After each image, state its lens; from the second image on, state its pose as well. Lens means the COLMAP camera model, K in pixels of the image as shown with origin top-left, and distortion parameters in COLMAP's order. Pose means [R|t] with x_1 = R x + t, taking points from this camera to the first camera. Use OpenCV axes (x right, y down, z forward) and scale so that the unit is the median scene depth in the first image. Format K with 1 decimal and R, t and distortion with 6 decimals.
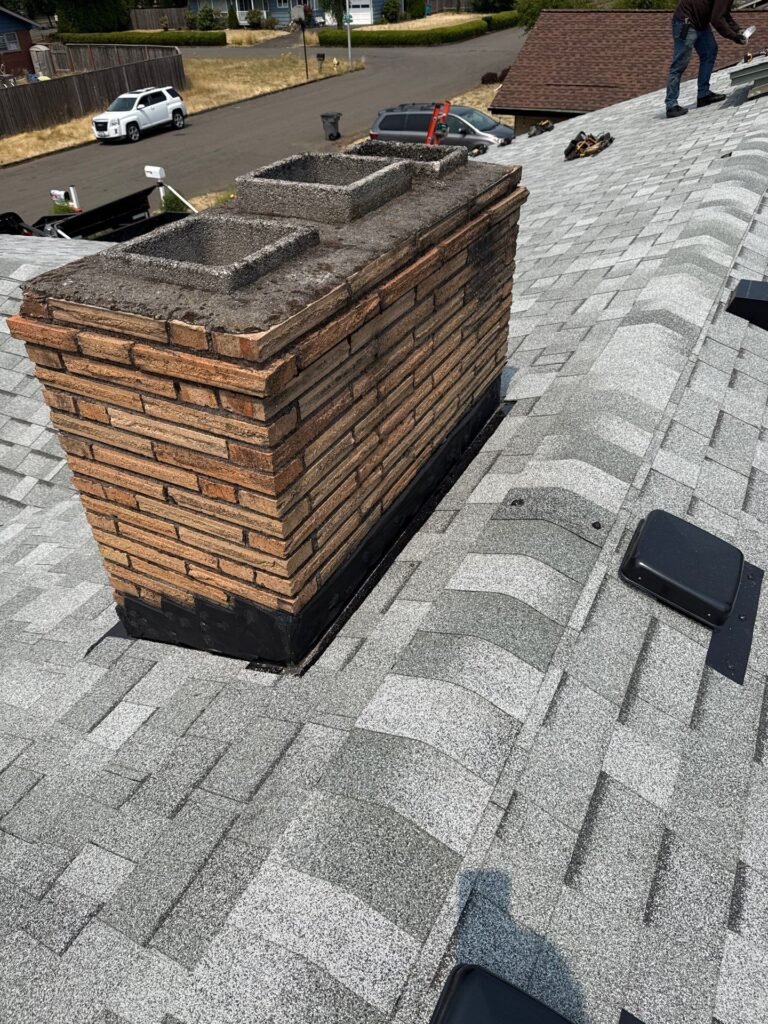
lens RADIAL K [[718.0, 0, 384.0], [0, 718.0, 512.0], [0, 0, 1]] dist [0.044782, -0.047562]
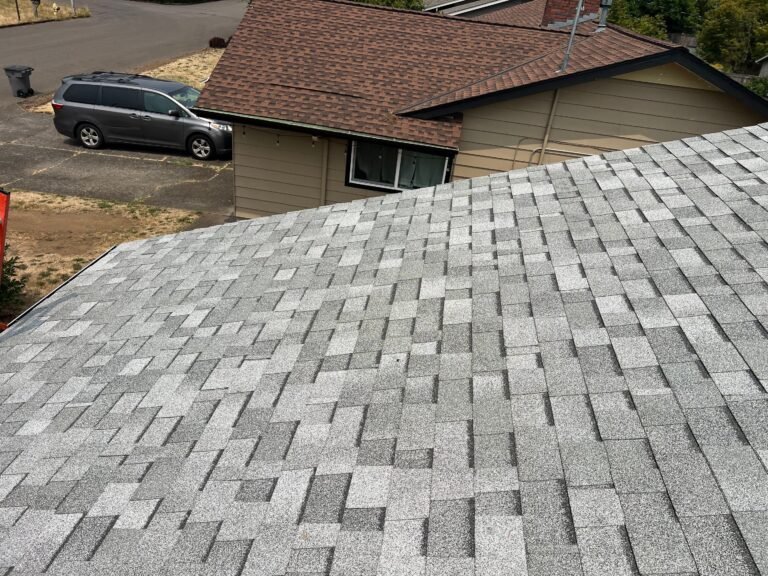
lens RADIAL K [[538.5, 0, 383.0], [0, 538.5, 270.9], [0, 0, 1]] dist [0.044782, -0.047562]
pose [[0.927394, -0.053614, 0.370224, 0.090788], [0.098487, 0.989755, -0.103374, -0.261882], [-0.360889, 0.132331, 0.923173, 0.371195]]
